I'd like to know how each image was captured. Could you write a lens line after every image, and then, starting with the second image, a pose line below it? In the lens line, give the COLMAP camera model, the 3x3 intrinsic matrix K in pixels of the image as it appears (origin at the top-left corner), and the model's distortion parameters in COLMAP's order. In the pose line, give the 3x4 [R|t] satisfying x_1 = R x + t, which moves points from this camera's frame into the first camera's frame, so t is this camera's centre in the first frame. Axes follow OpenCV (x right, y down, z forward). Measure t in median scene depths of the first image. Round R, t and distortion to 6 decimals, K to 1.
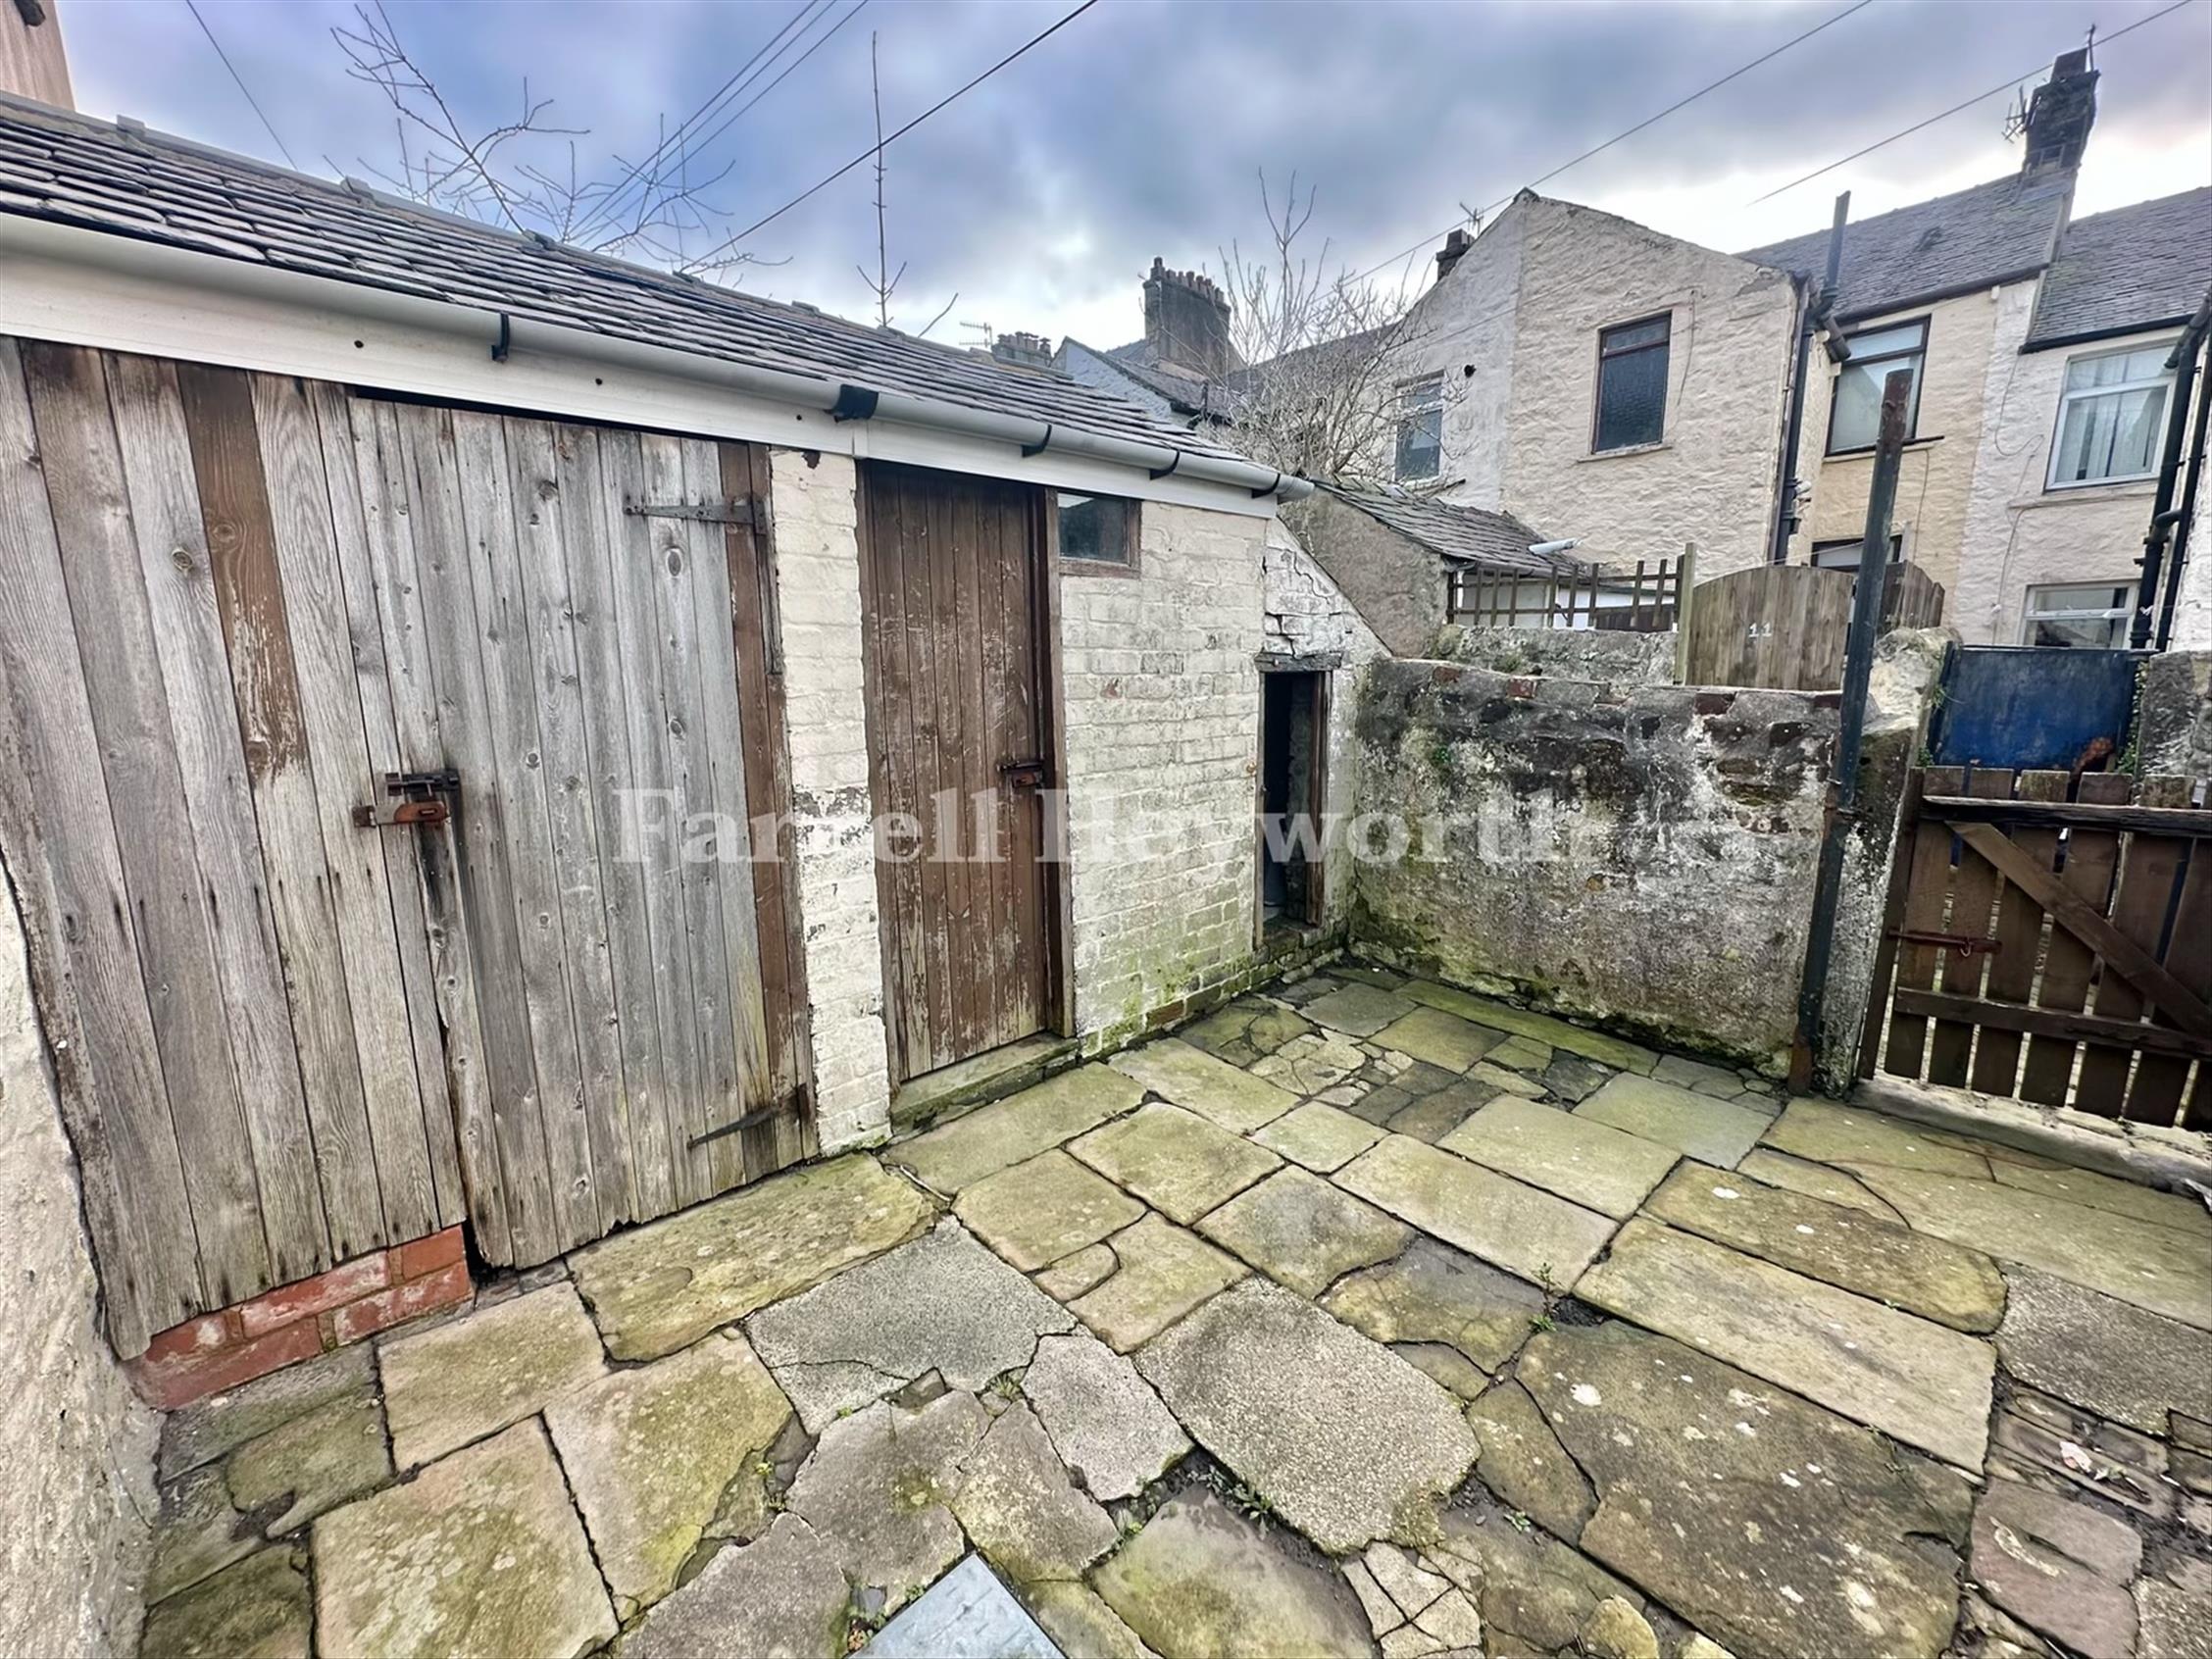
lens RADIAL K [[872.6, 0, 1106.0], [0, 872.6, 829.5], [0, 0, 1]] dist [-0.003485, -0.000138]
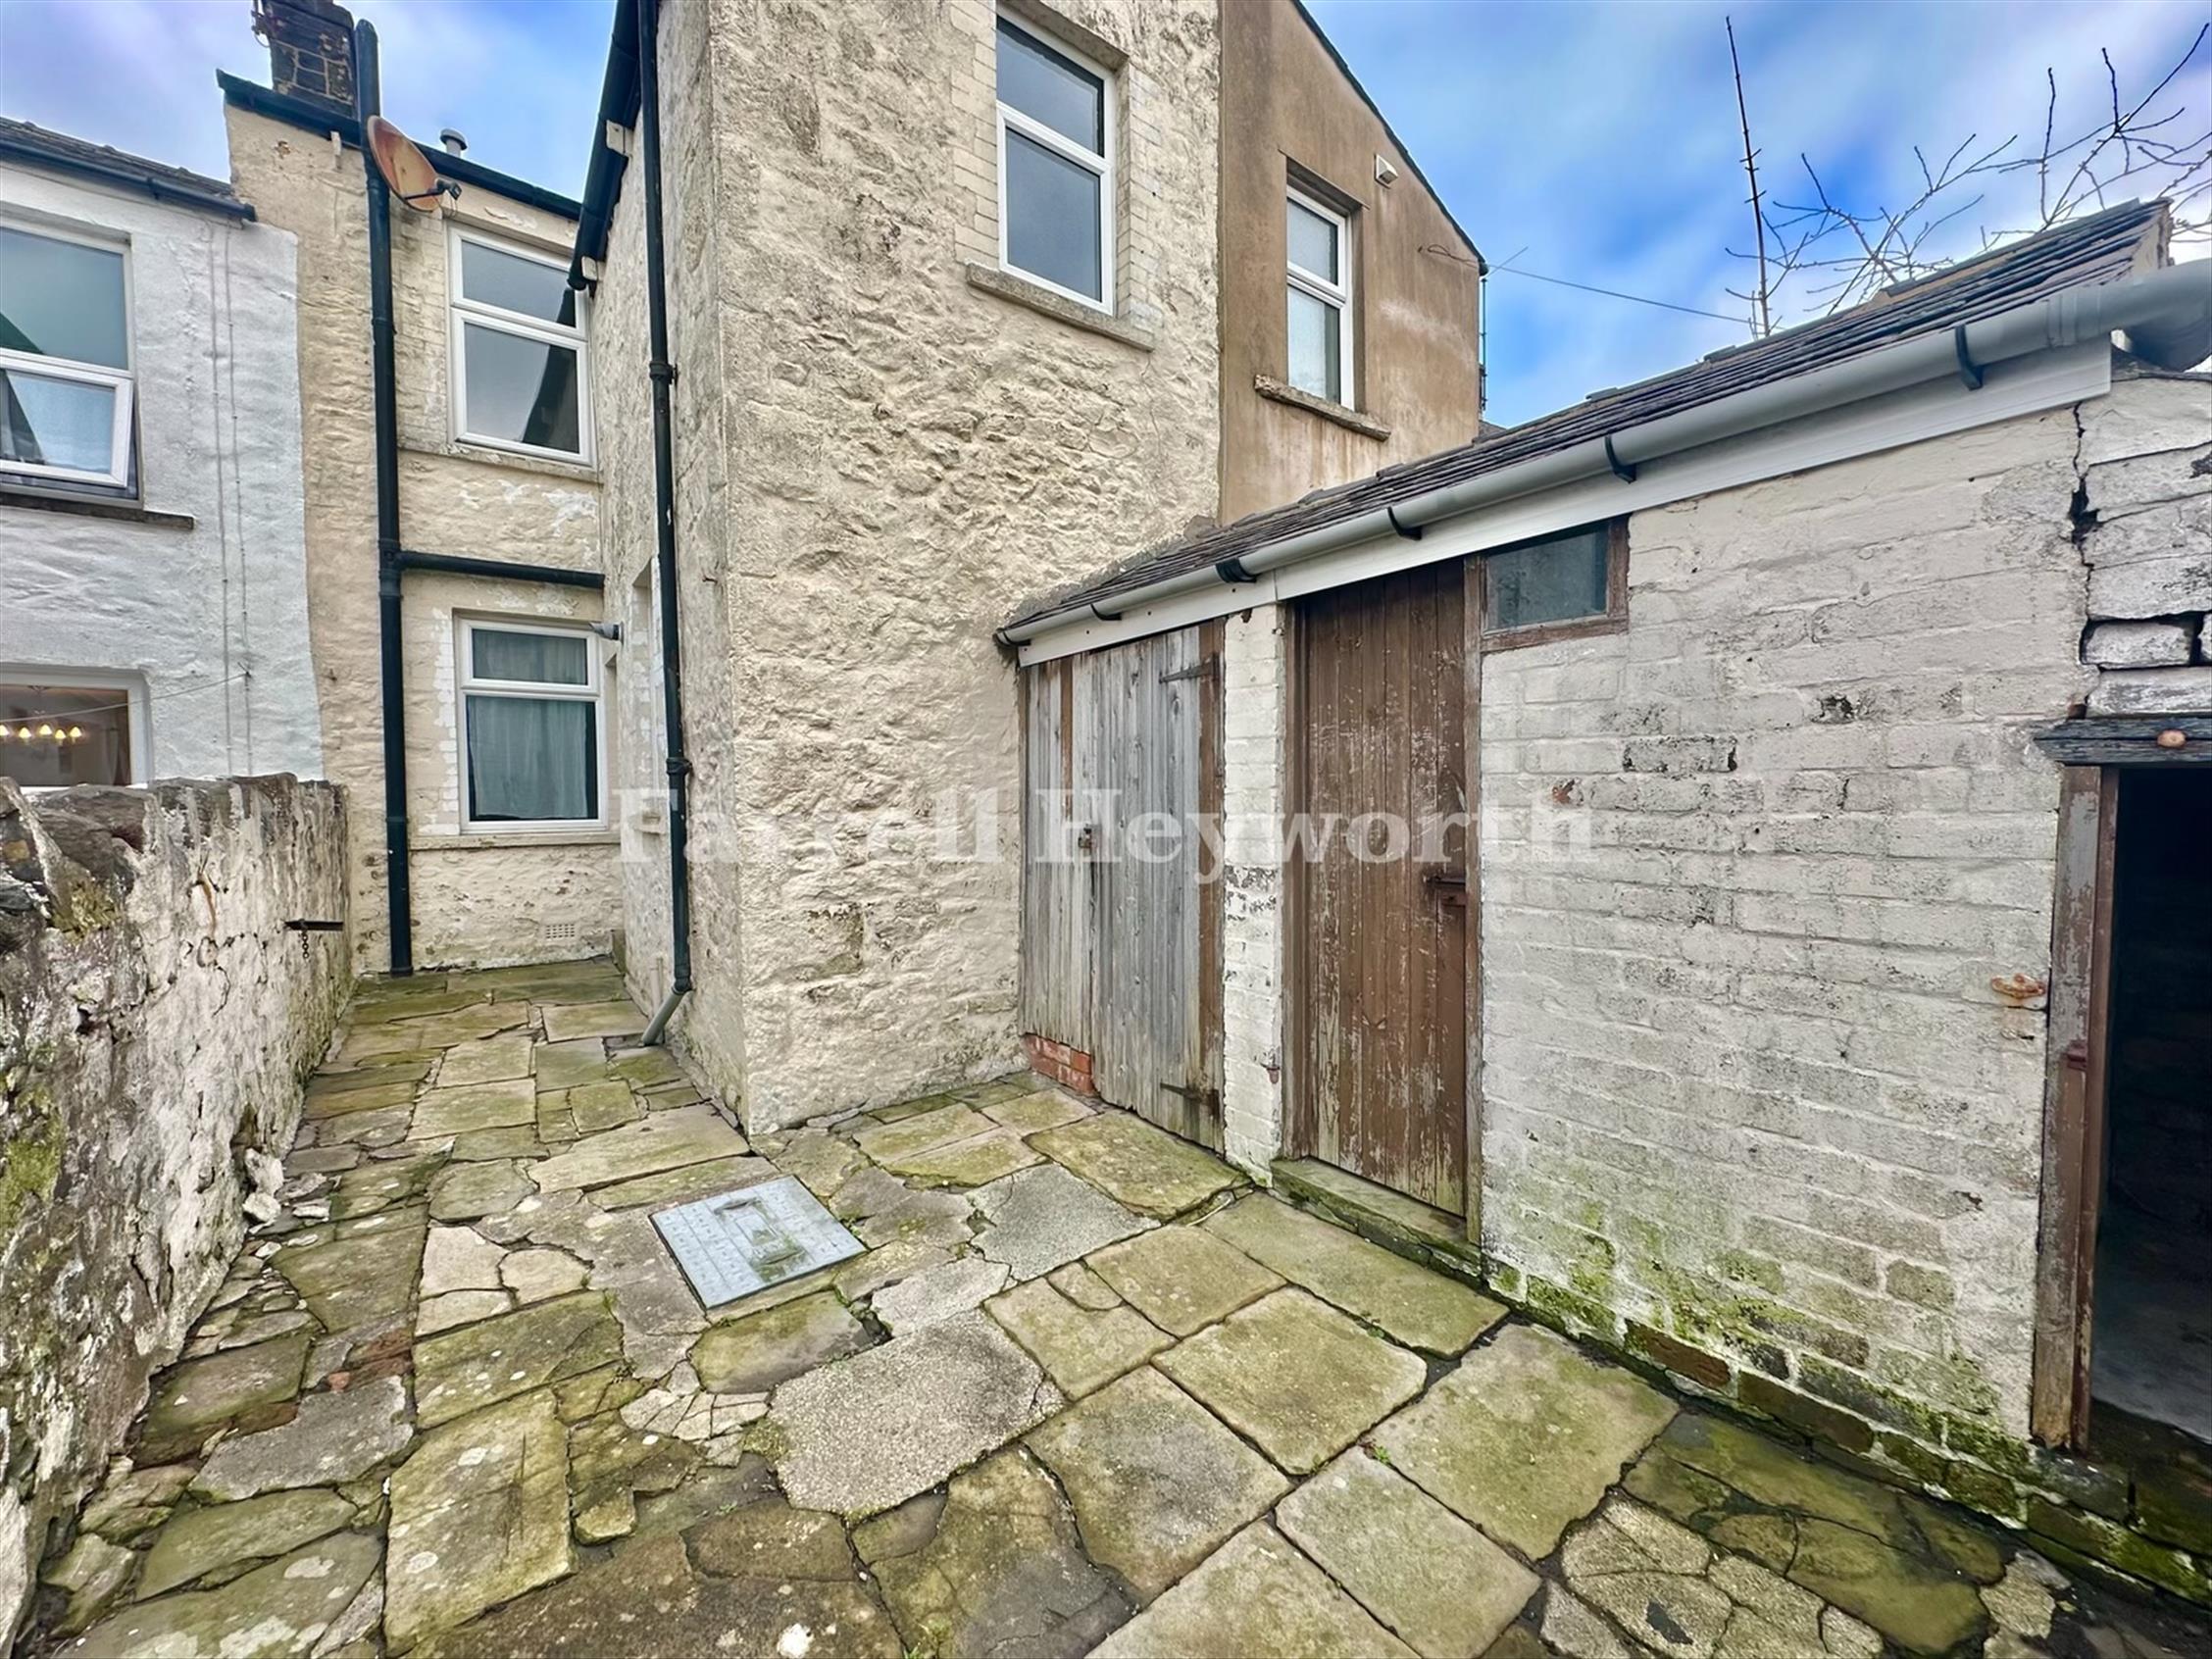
lens RADIAL K [[872.6, 0, 1106.0], [0, 872.6, 829.5], [0, 0, 1]] dist [-0.003485, -0.000138]
pose [[-0.089630, 0.054226, -0.994498, 0.907179], [-0.172885, 0.982511, 0.069154, -0.144073], [0.980855, 0.178132, -0.078688, 0.850776]]
